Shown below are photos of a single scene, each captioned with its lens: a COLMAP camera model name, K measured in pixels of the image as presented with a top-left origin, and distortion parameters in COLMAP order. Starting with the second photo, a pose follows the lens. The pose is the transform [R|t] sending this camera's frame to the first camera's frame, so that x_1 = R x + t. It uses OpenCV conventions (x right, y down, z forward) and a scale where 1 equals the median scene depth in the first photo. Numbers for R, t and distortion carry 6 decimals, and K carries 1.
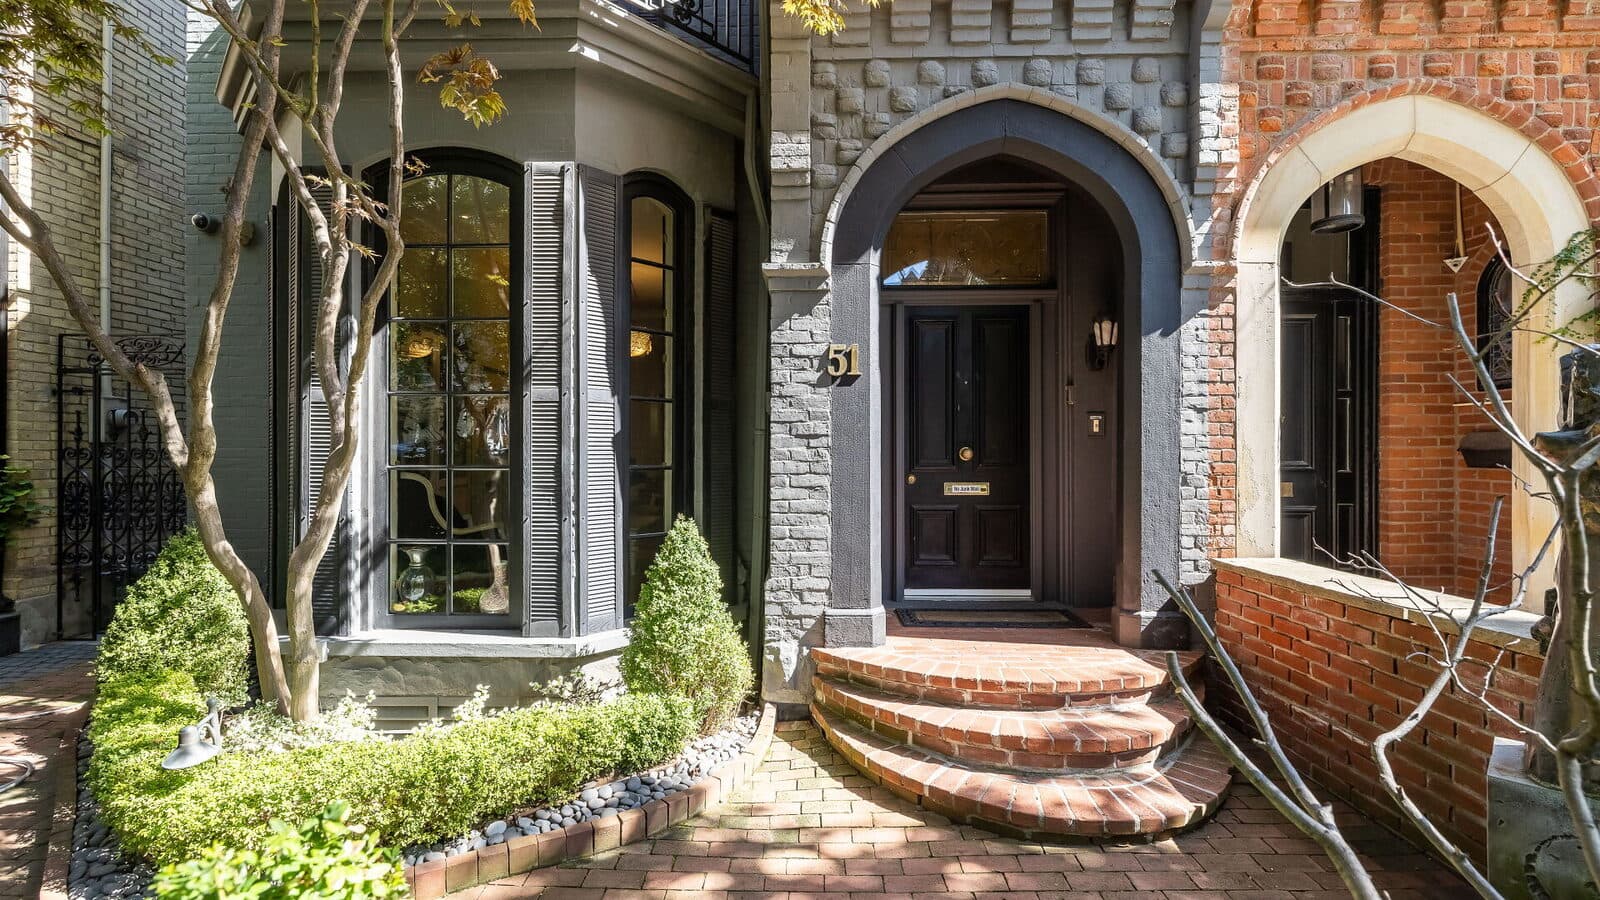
lens RADIAL K [[669.6, 0, 797.6], [0, 669.6, 428.5], [0, 0, 1]] dist [0.000996, -0.000367]
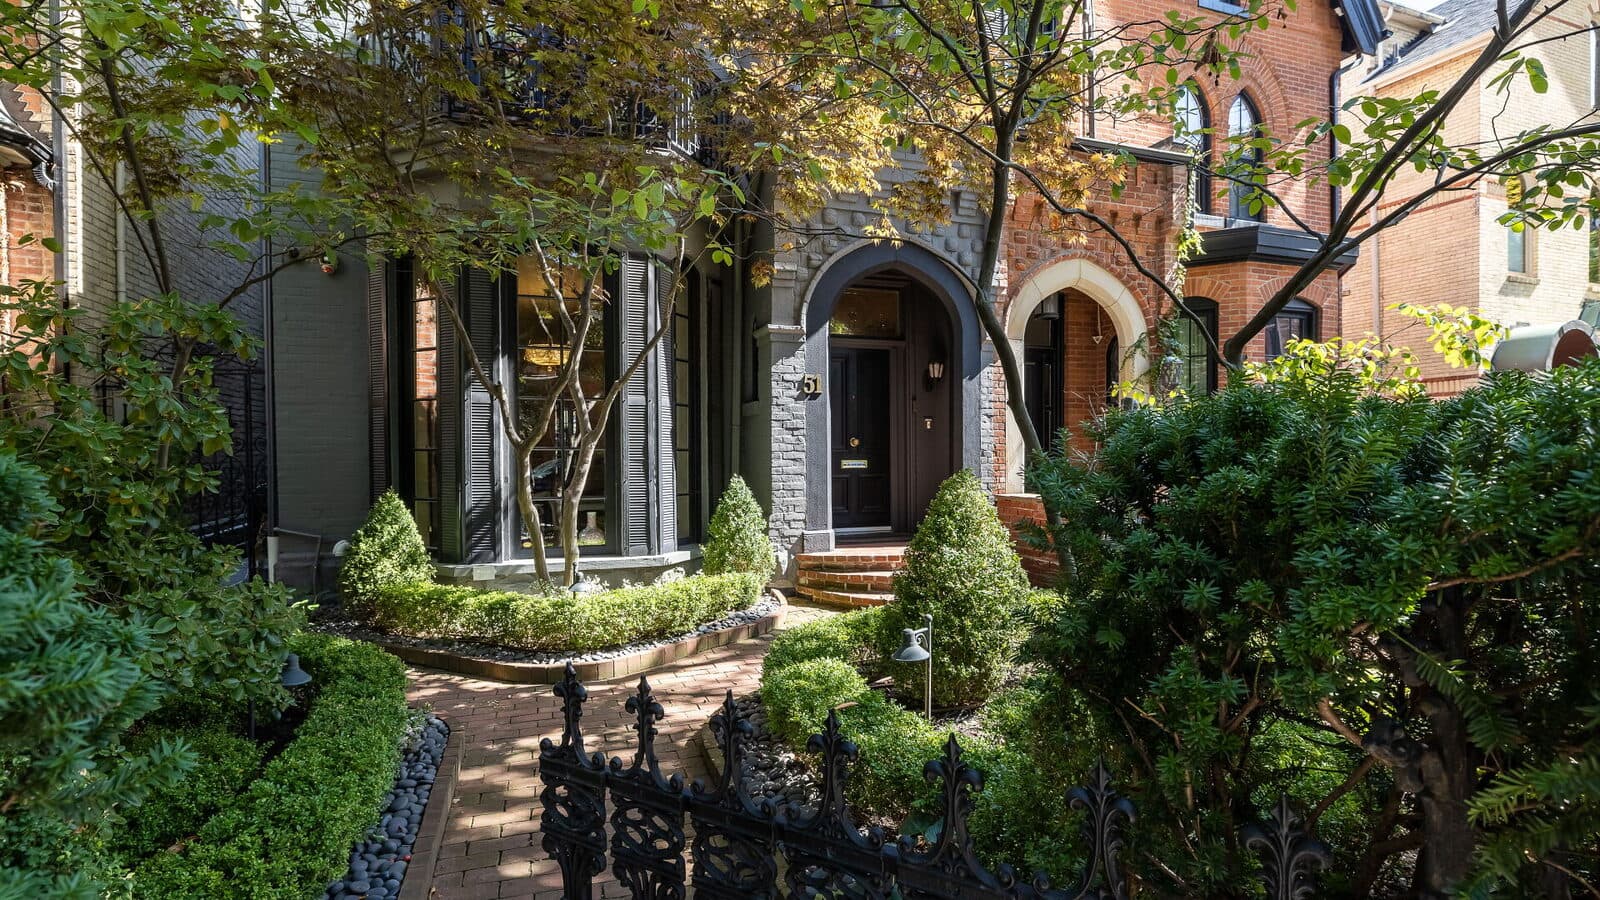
lens RADIAL K [[669.6, 0, 797.6], [0, 669.6, 428.5], [0, 0, 1]] dist [0.000996, -0.000367]
pose [[0.939293, 0.006094, 0.343061, -0.546863], [-0.004027, 0.999969, -0.006737, 0.021875], [-0.343091, 0.004947, 0.939289, -0.577580]]
